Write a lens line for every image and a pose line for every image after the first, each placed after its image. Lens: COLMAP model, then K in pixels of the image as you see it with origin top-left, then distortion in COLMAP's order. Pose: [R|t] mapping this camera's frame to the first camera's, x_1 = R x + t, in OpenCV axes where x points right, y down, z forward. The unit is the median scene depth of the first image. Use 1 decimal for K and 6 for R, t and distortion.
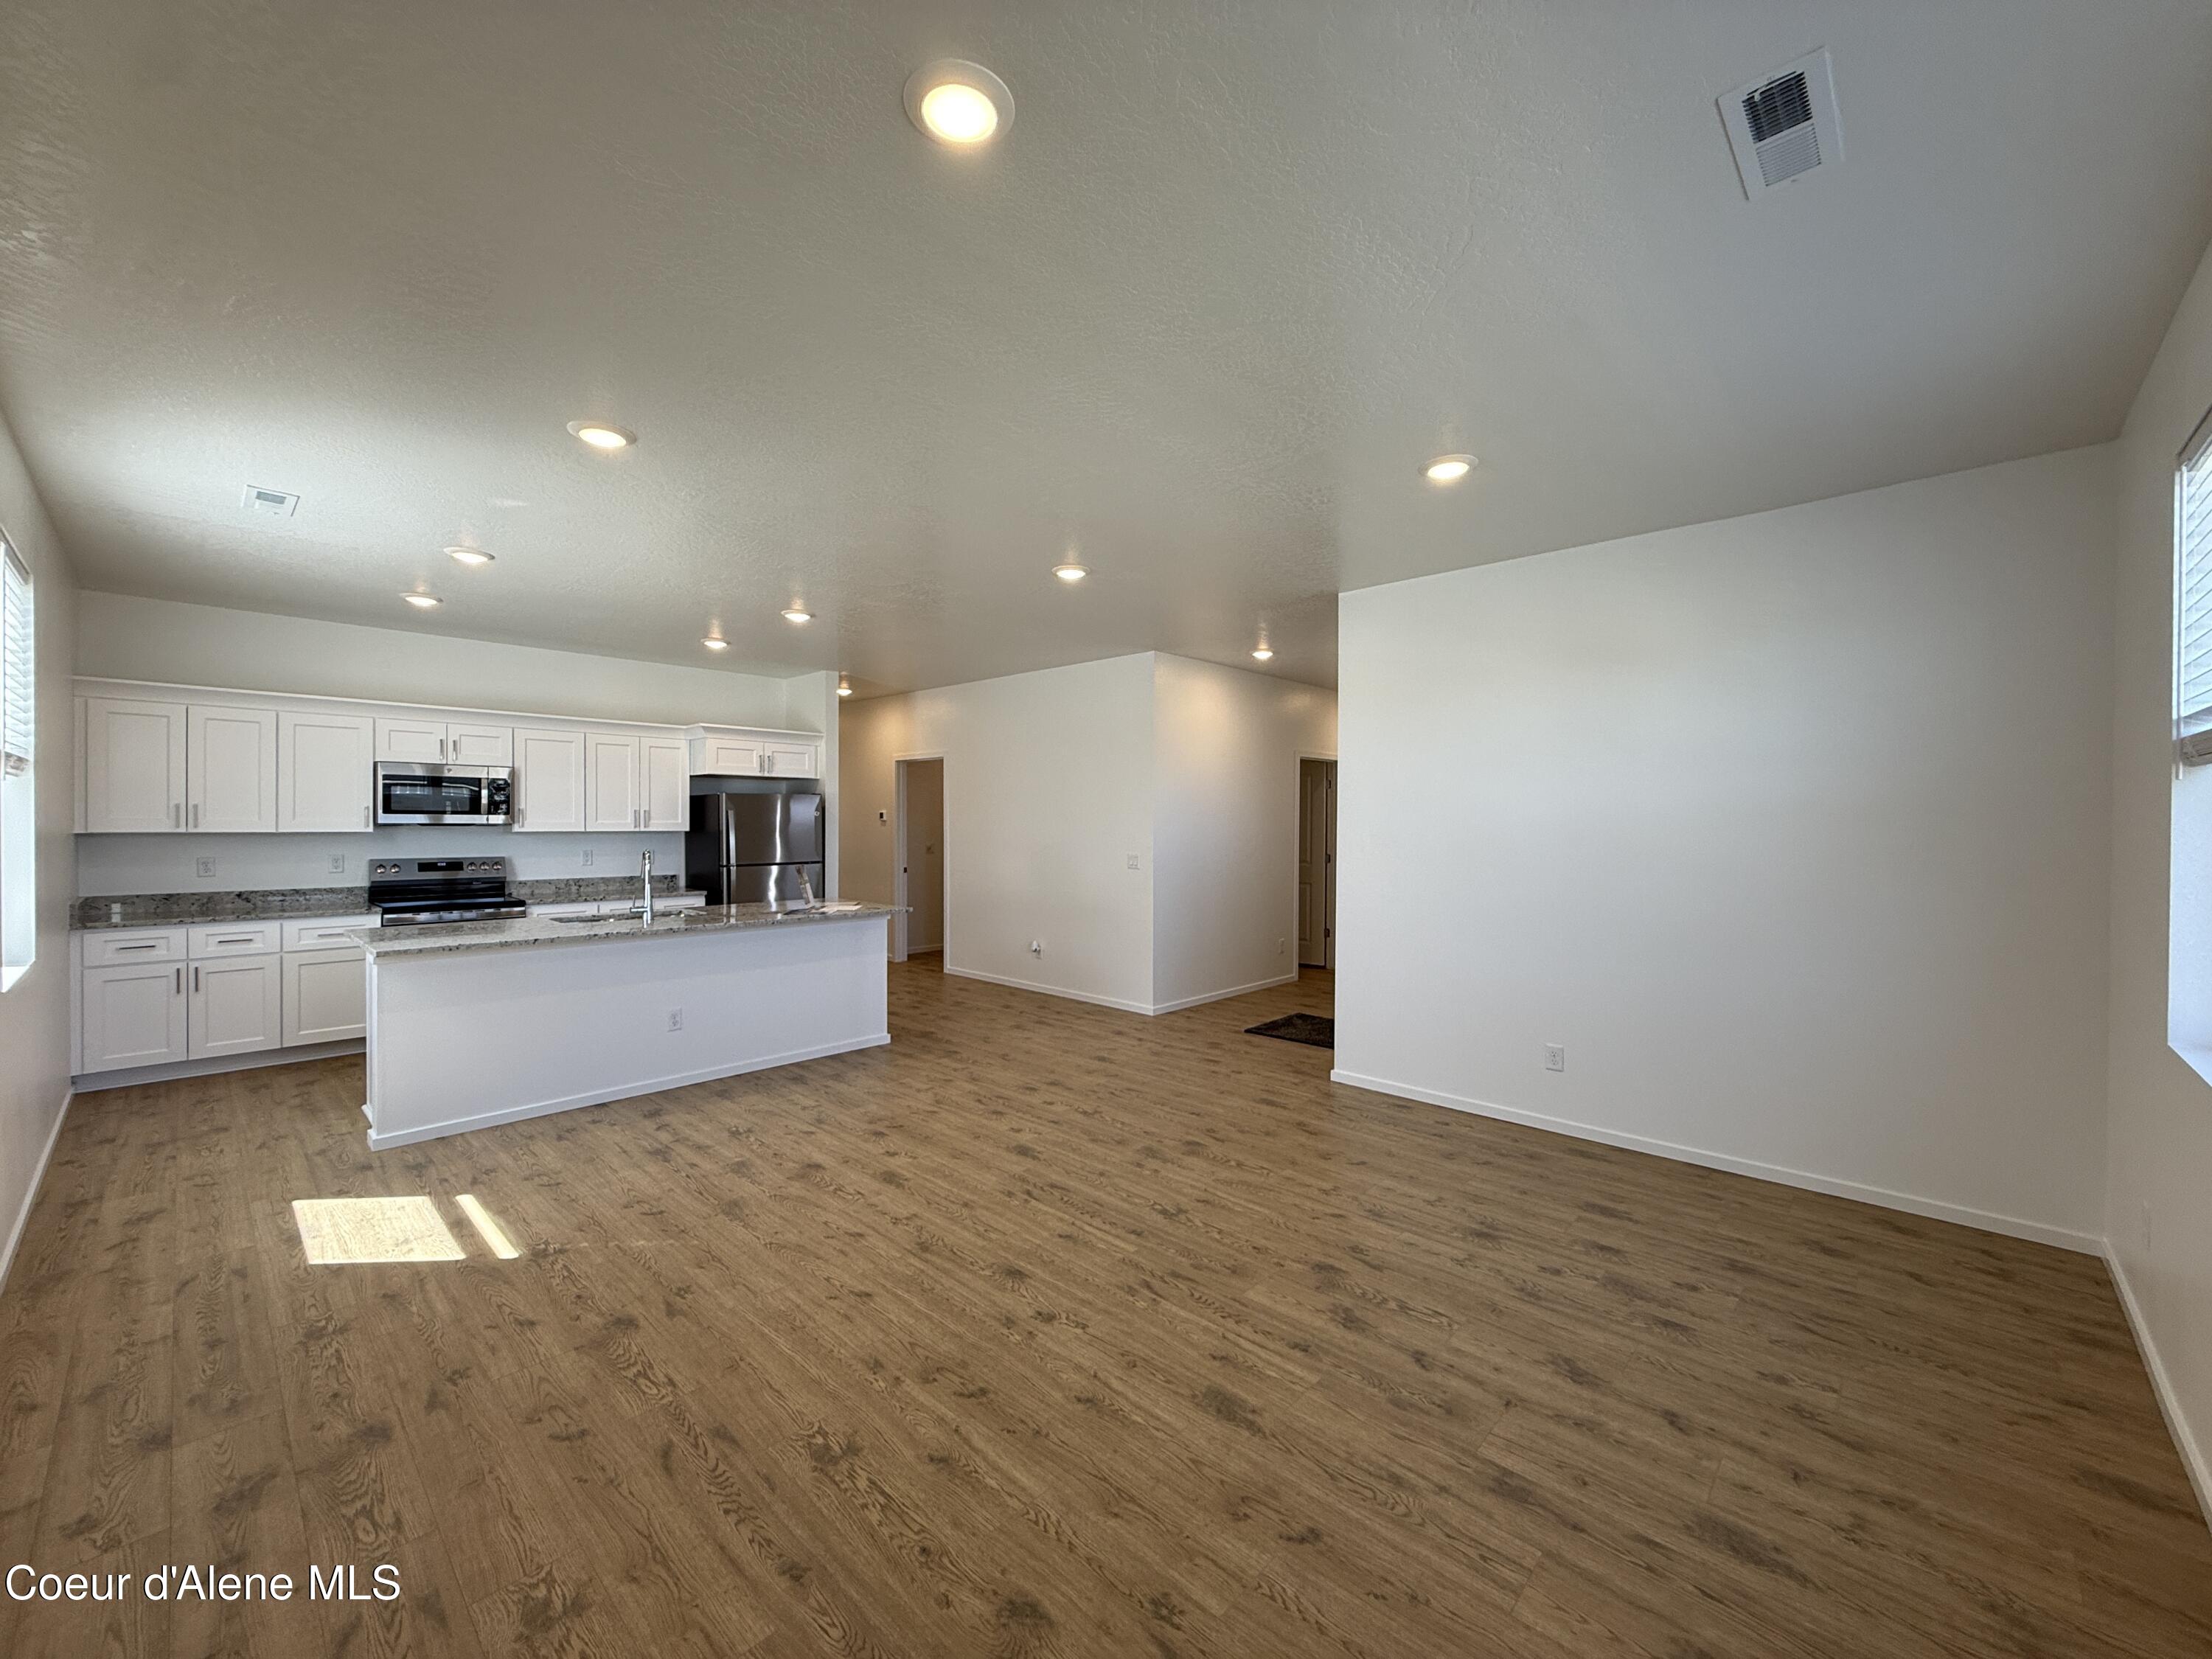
lens RADIAL K [[873.8, 0, 1101.0], [0, 873.8, 834.3], [0, 0, 1]] dist [-0.001394, 0.000580]
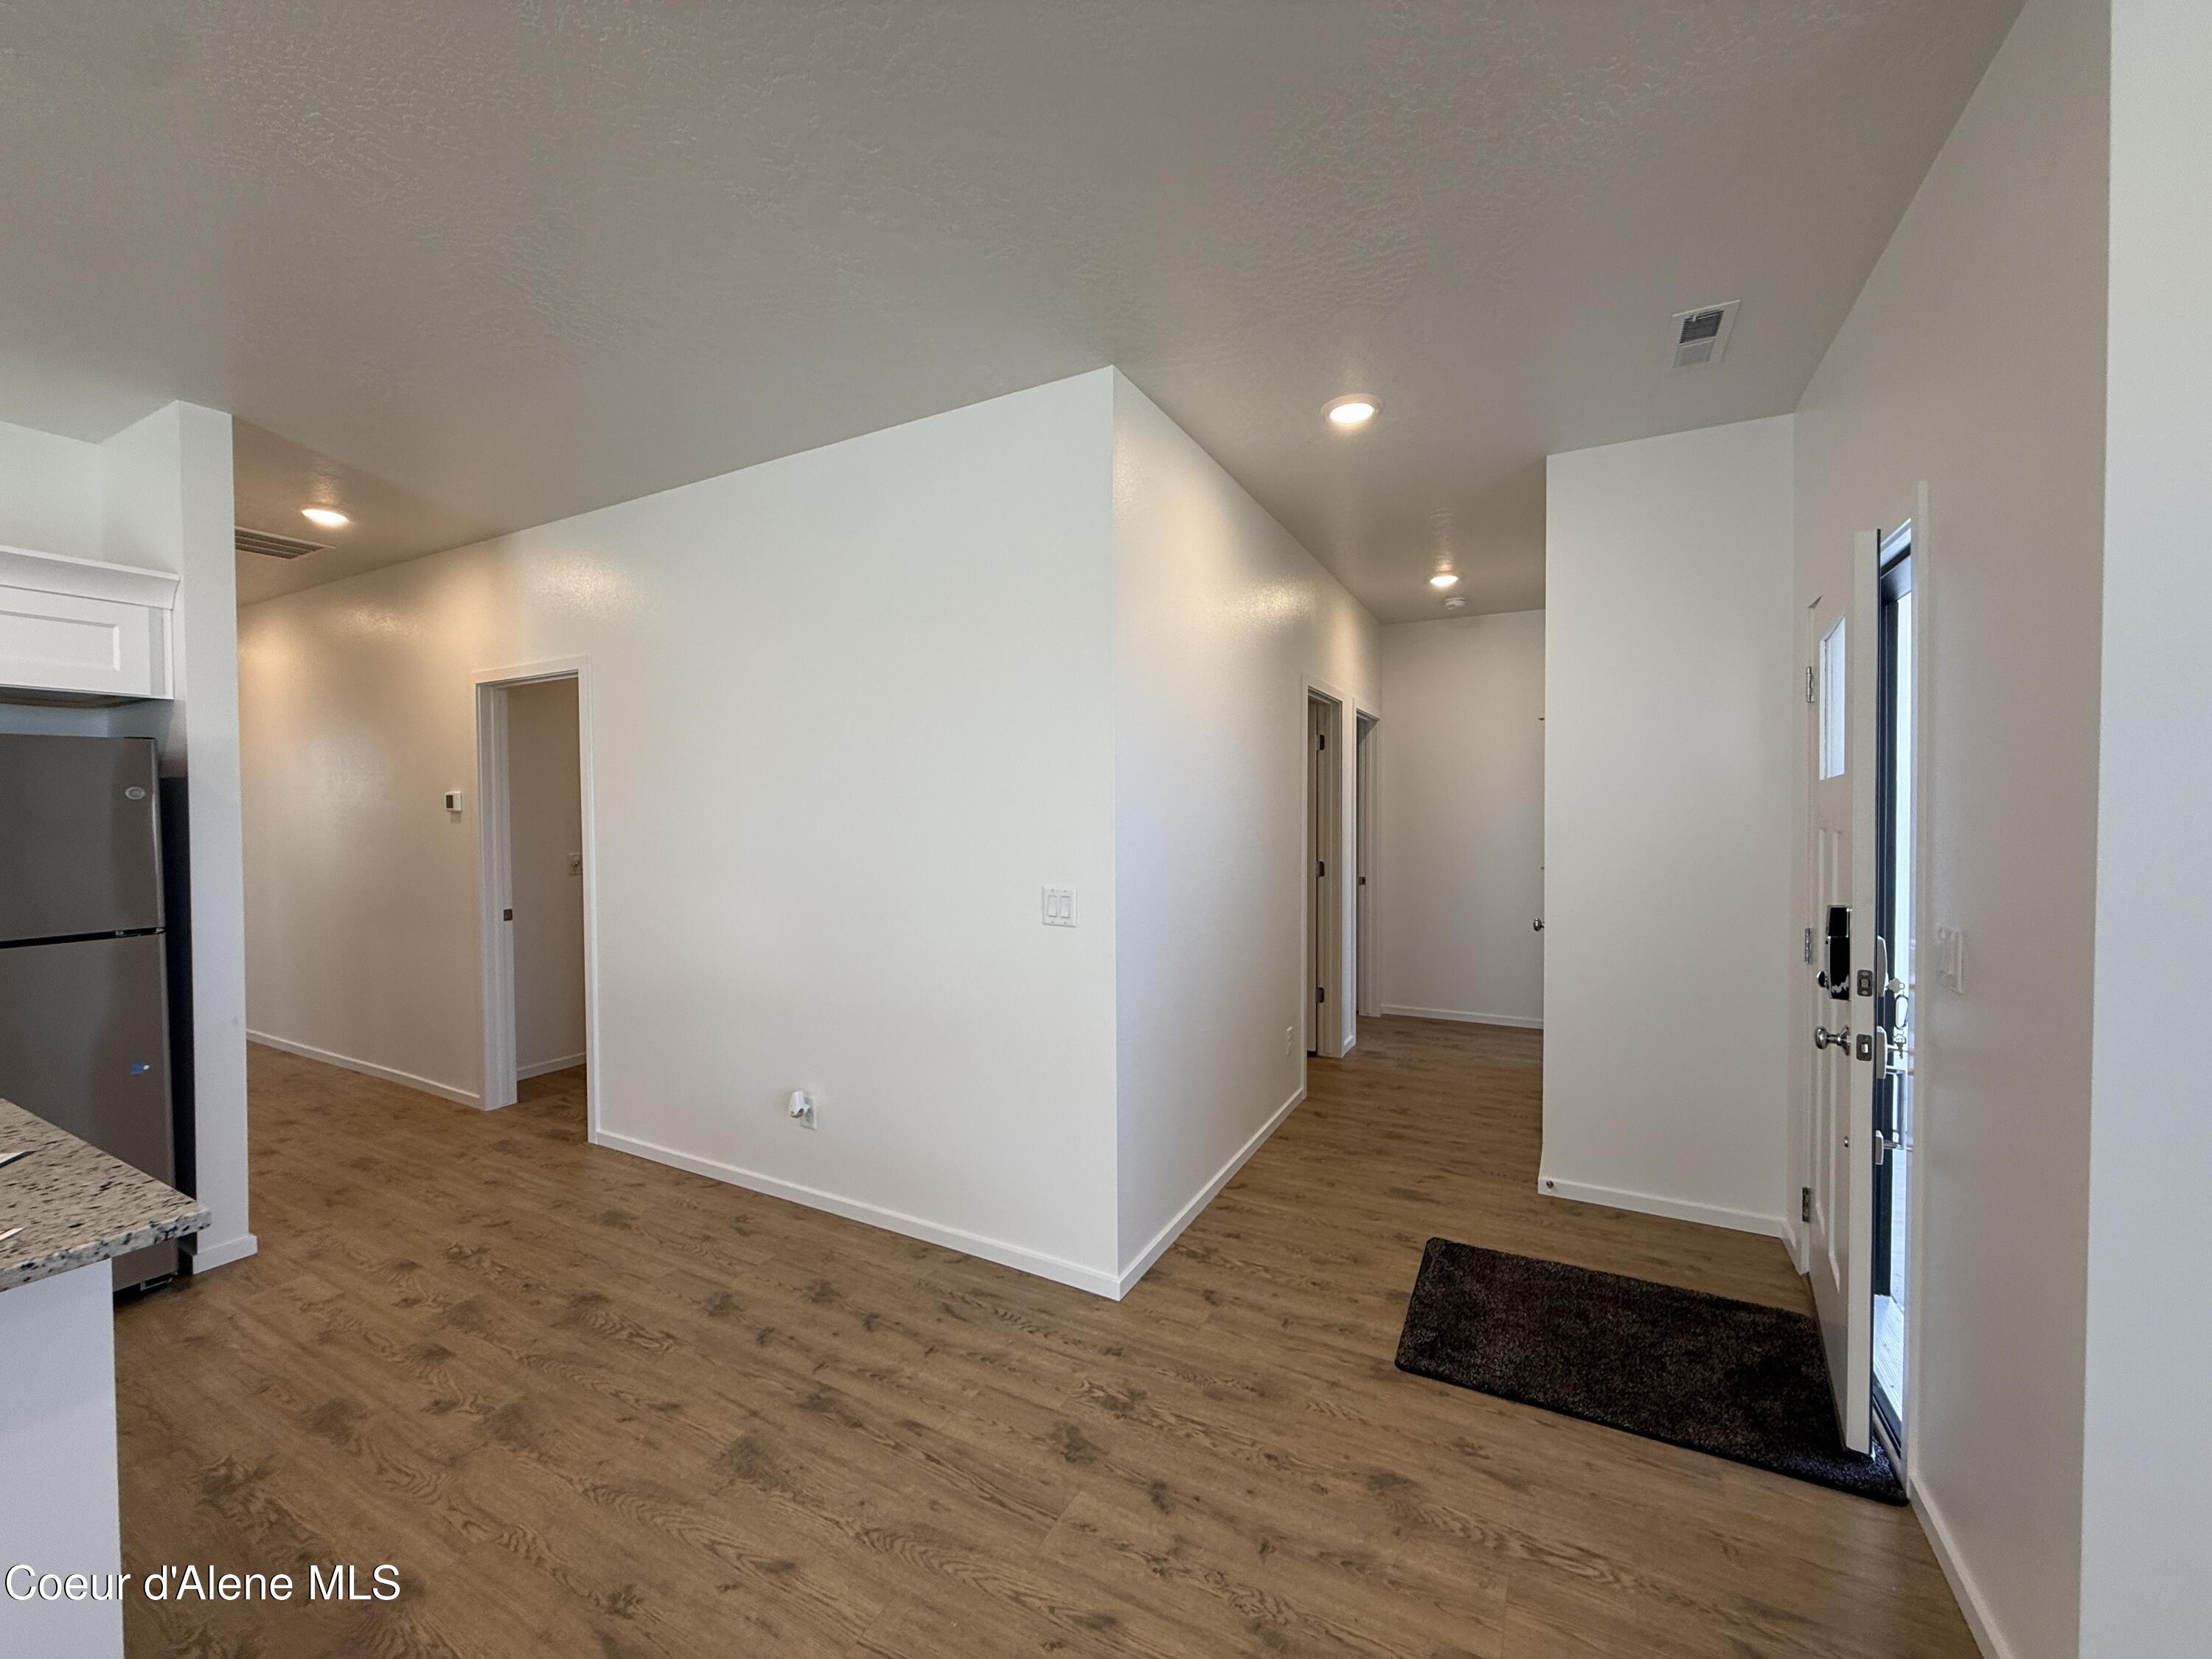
lens RADIAL K [[873.8, 0, 1098.3], [0, 873.8, 817.4], [0, 0, 1]] dist [-0.001394, 0.000580]
pose [[0.963869, -0.008739, 0.266232, -0.068314], [0.010746, 0.999924, -0.006083, -0.010518], [-0.266158, 0.008724, 0.963890, 0.814222]]
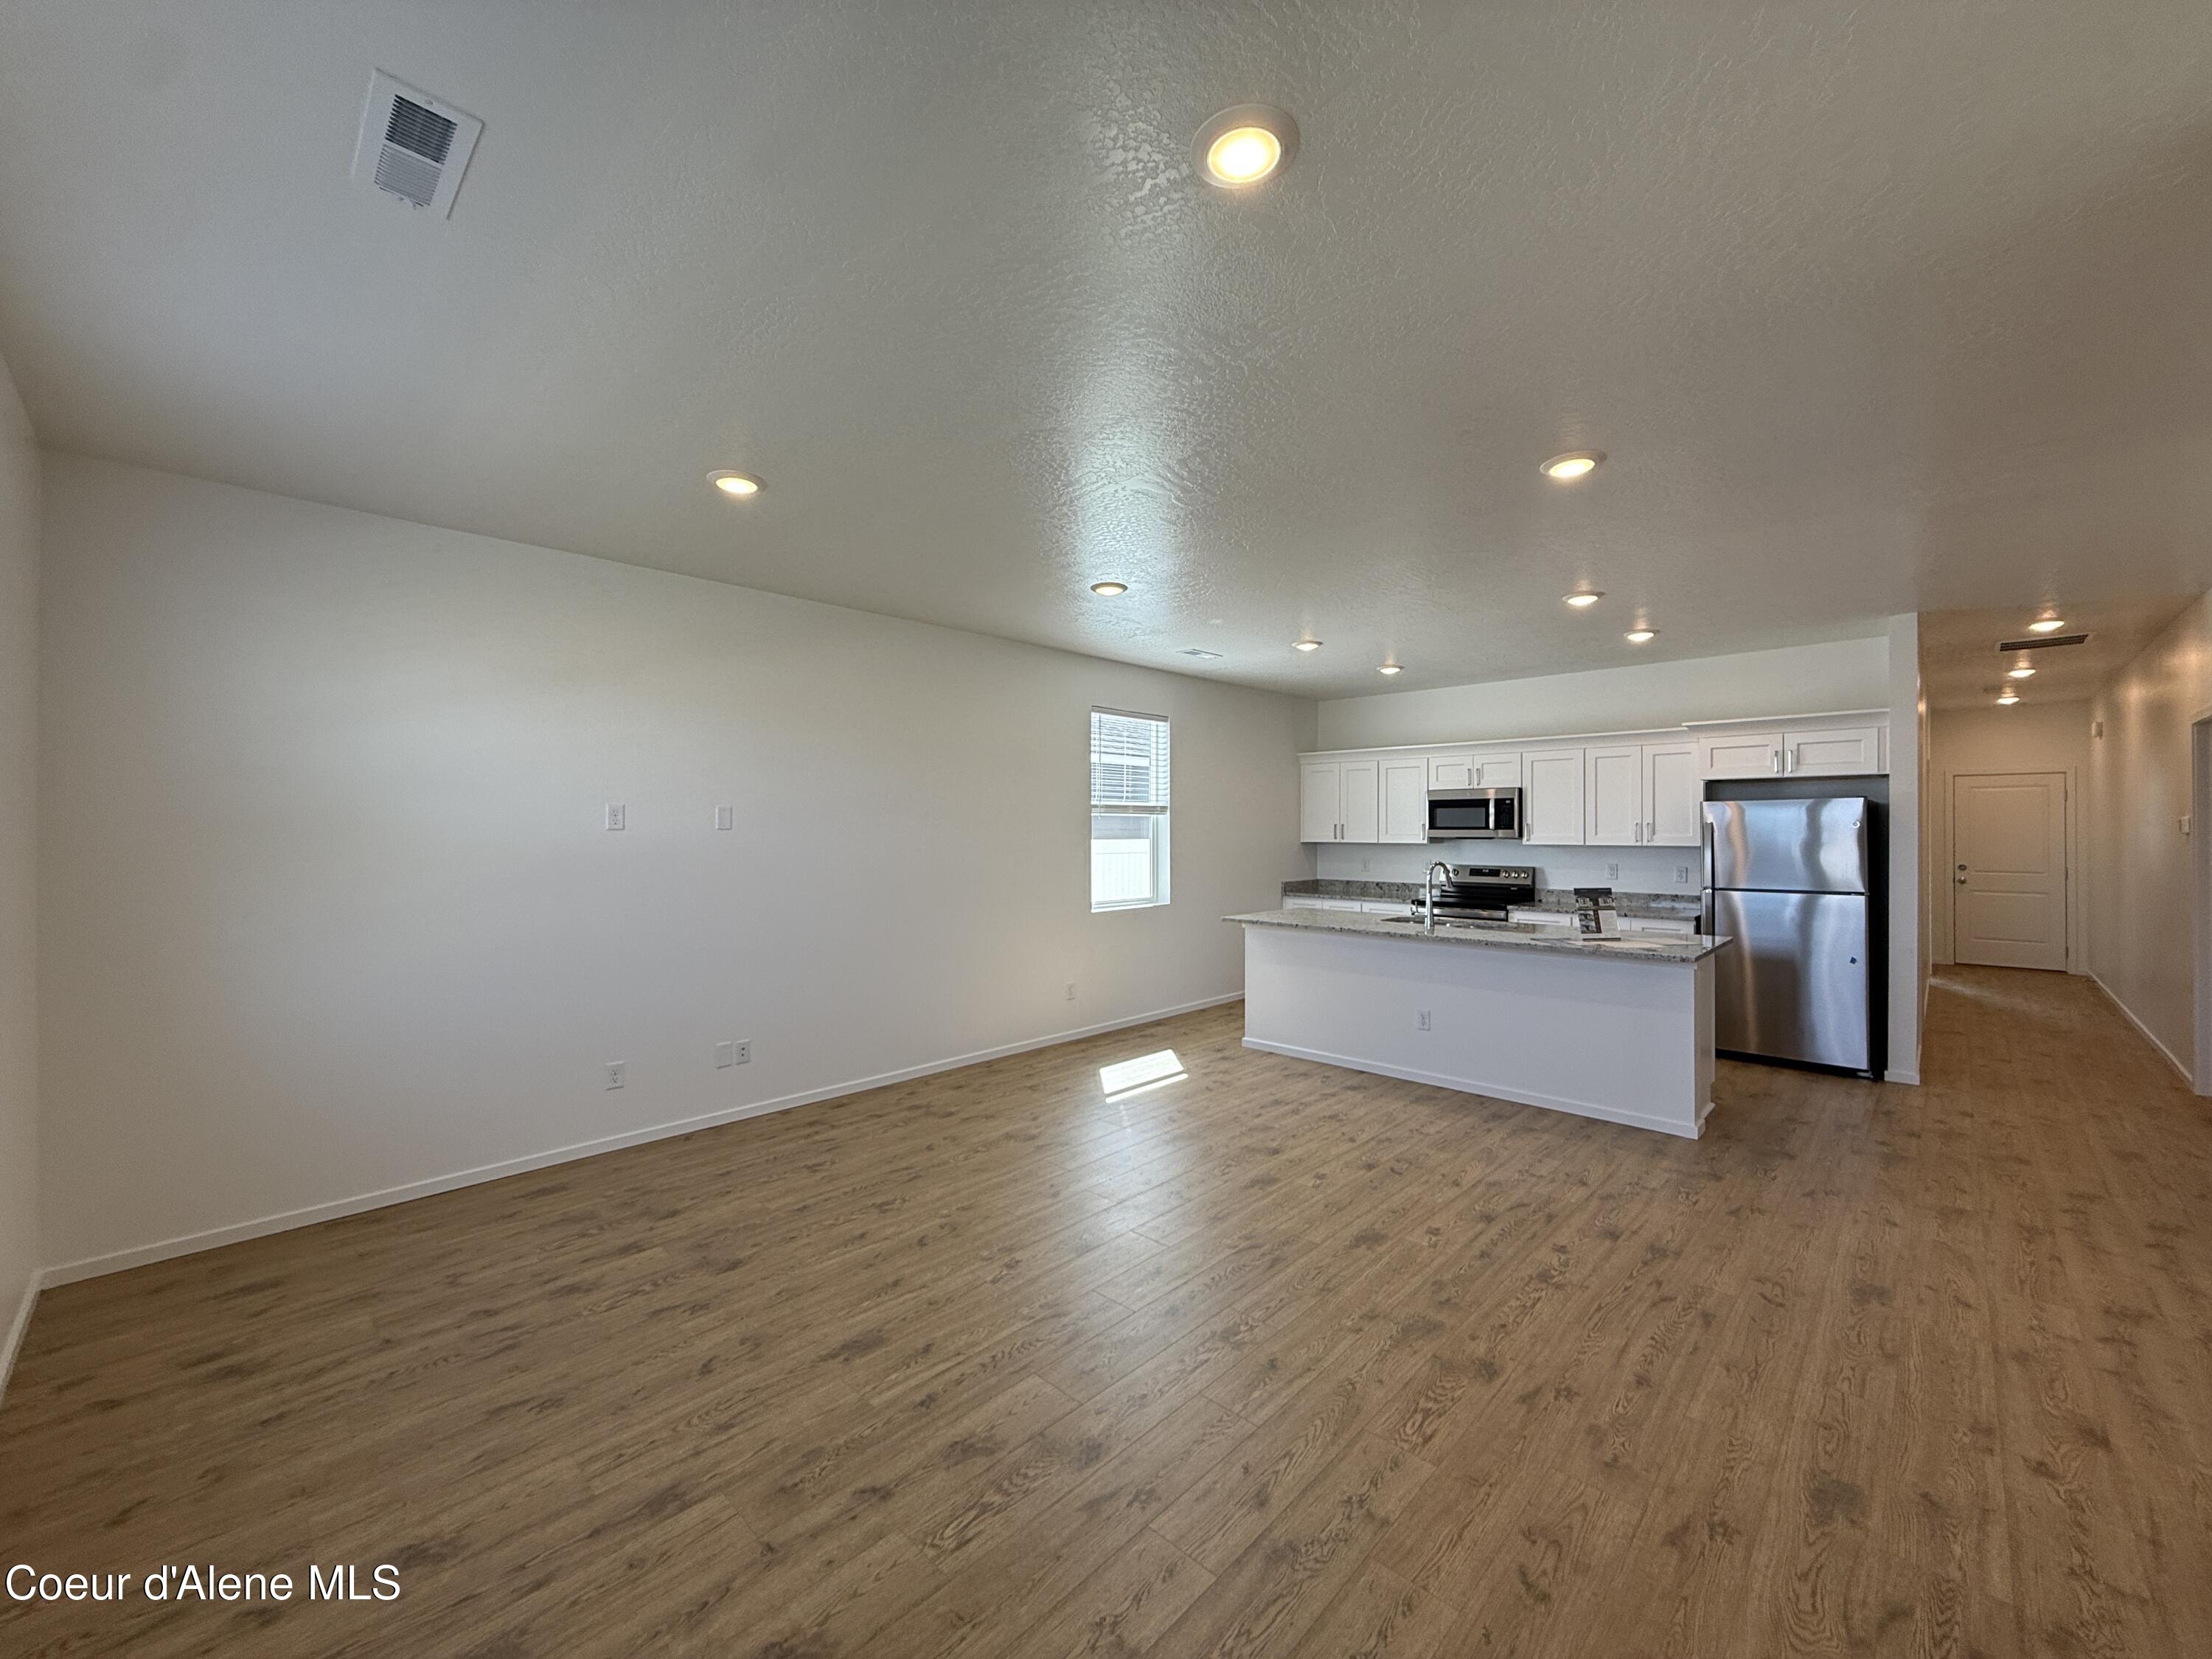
lens RADIAL K [[873.8, 0, 1098.5], [0, 873.8, 830.2], [0, 0, 1]] dist [-0.001394, 0.000580]
pose [[-0.012642, -0.003975, -0.999912, 0.568773], [-0.012784, 0.999911, -0.003813, -0.012257], [0.999838, 0.012735, -0.012691, 0.578538]]
